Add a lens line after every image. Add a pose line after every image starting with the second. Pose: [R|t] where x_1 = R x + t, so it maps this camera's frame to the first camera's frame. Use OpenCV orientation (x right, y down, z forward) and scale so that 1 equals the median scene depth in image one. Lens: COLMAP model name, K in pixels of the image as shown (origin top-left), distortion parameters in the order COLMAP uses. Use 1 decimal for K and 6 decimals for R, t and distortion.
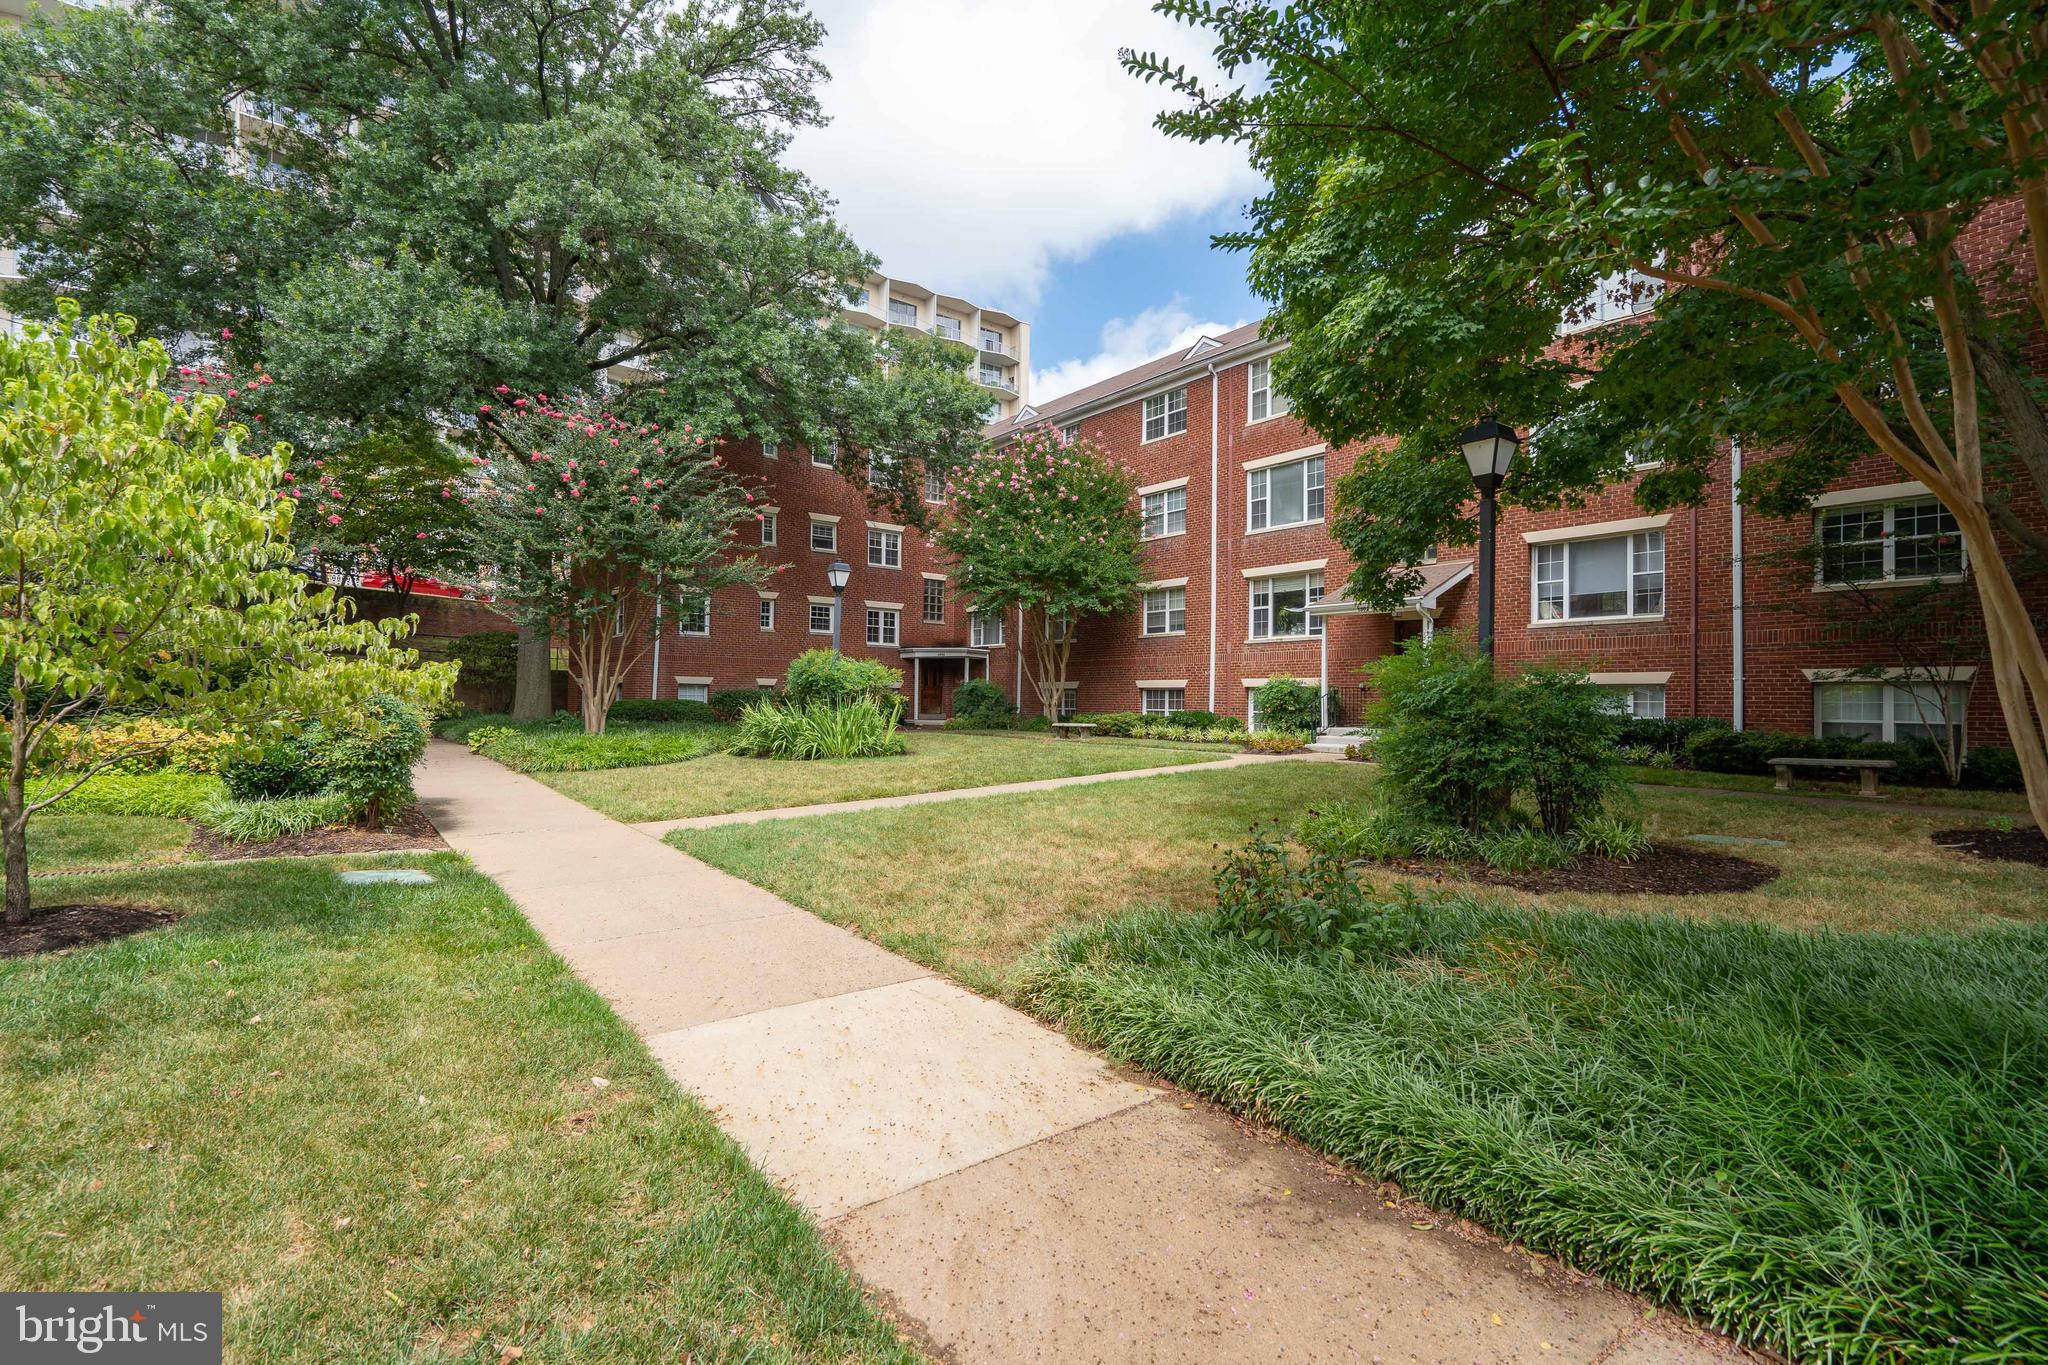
lens RADIAL K [[929.6, 0, 1029.7], [0, 929.6, 689.5], [0, 0, 1]] dist [-0.002070, -0.000175]
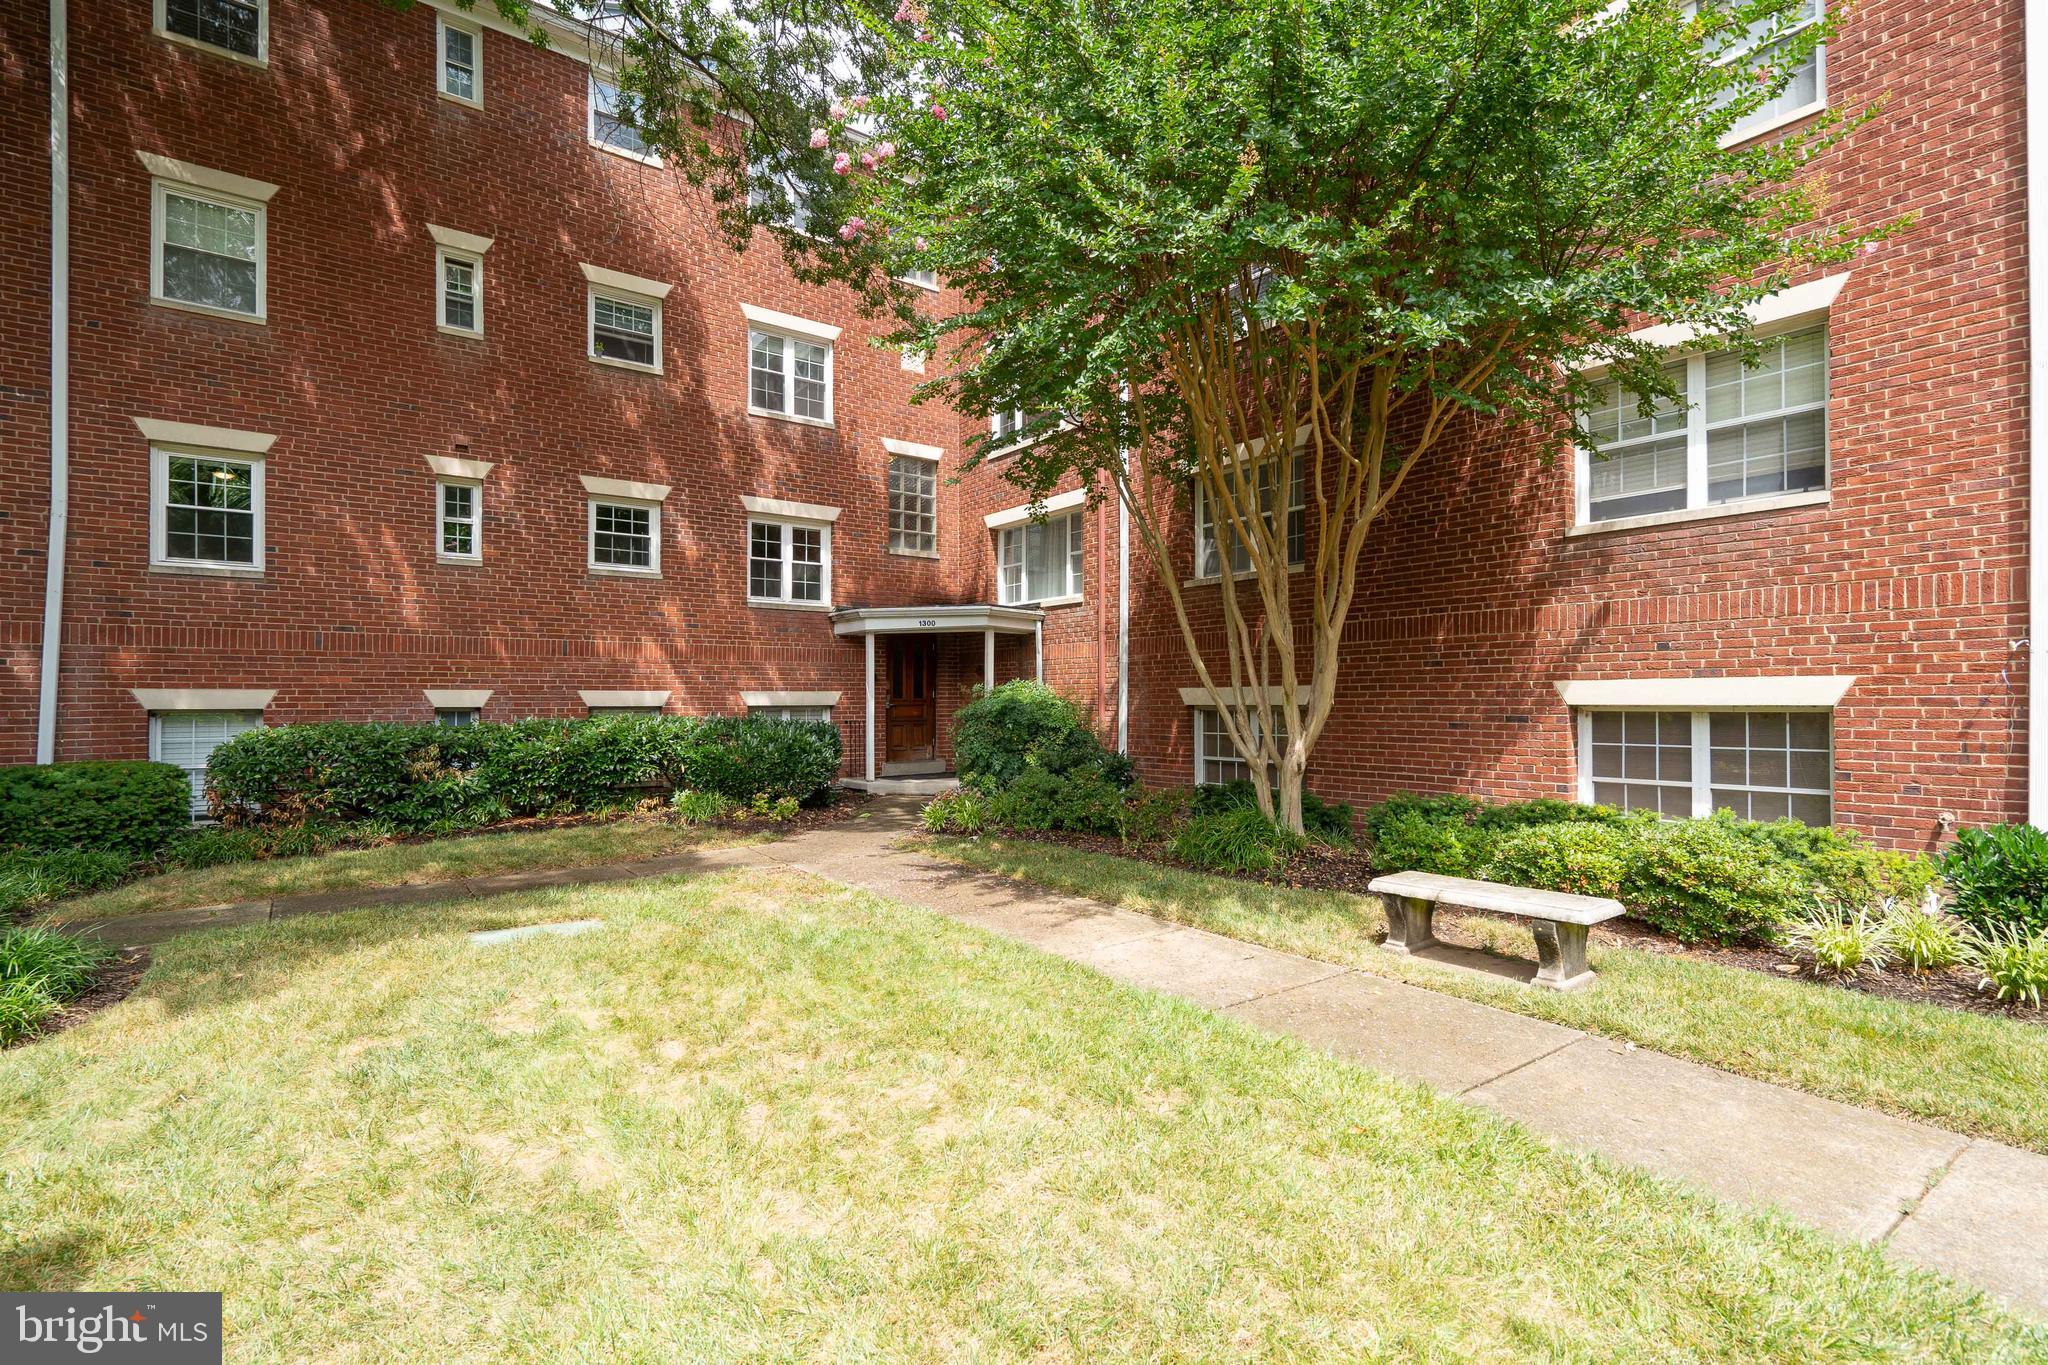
lens RADIAL K [[929.6, 0, 1029.7], [0, 929.6, 689.5], [0, 0, 1]] dist [-0.002070, -0.000175]
pose [[0.999313, -0.013691, -0.034451, -0.035494], [0.013735, 0.999905, 0.001041, -0.008328], [0.034433, -0.001513, 0.999406, 0.583757]]
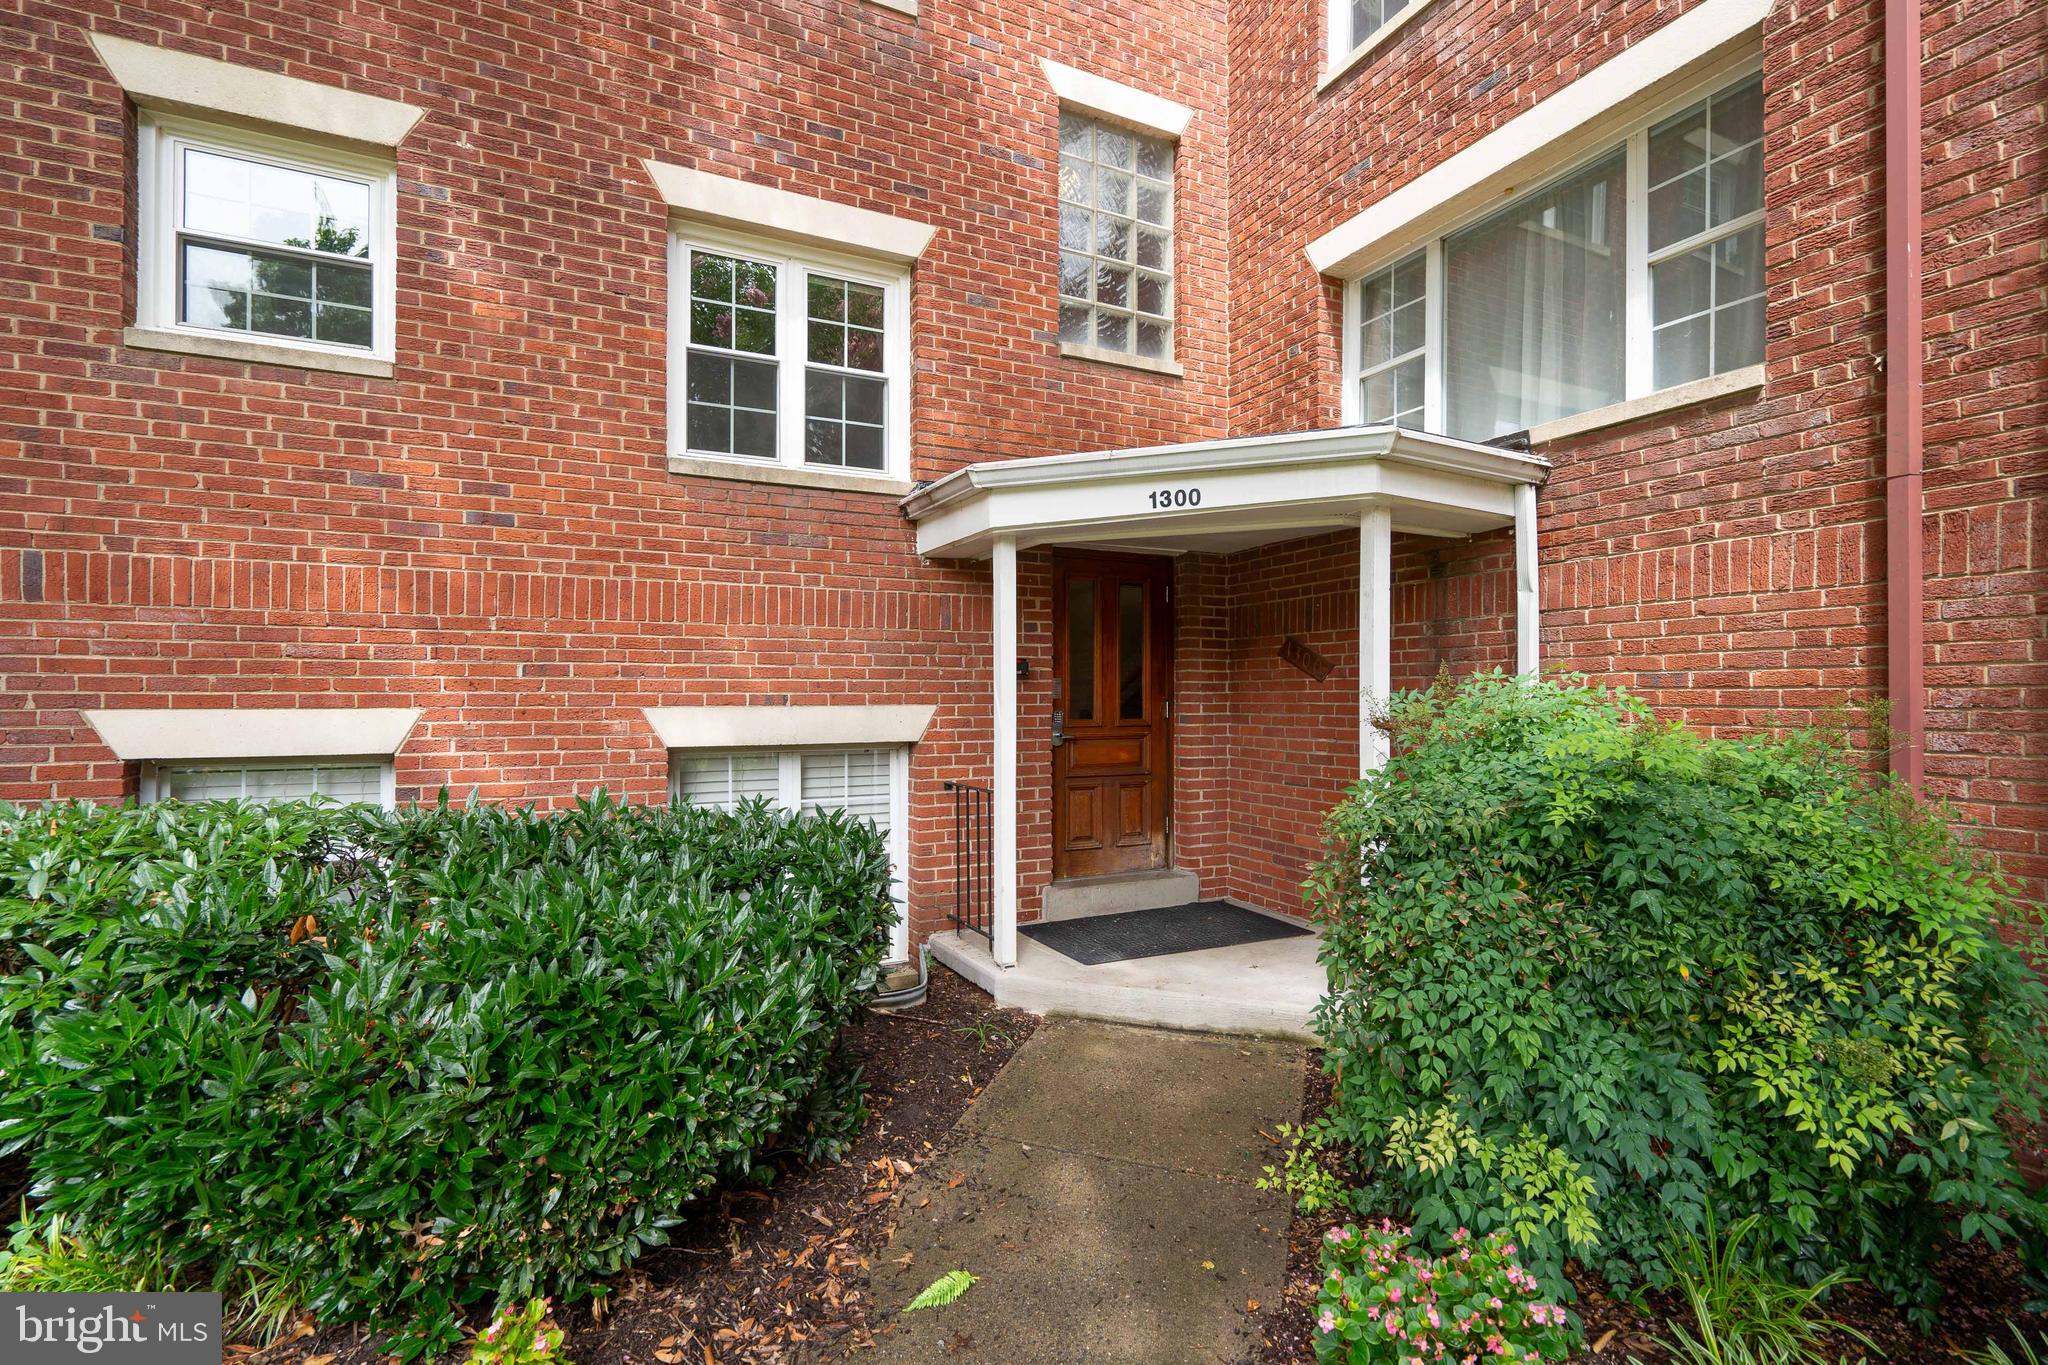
lens RADIAL K [[929.6, 0, 1029.7], [0, 929.6, 689.5], [0, 0, 1]] dist [-0.002070, -0.000175]
pose [[0.974907, -0.011644, -0.222307, -0.084609], [0.013582, 0.999882, 0.007191, -0.011818], [0.222197, -0.010029, 0.974950, 0.854846]]
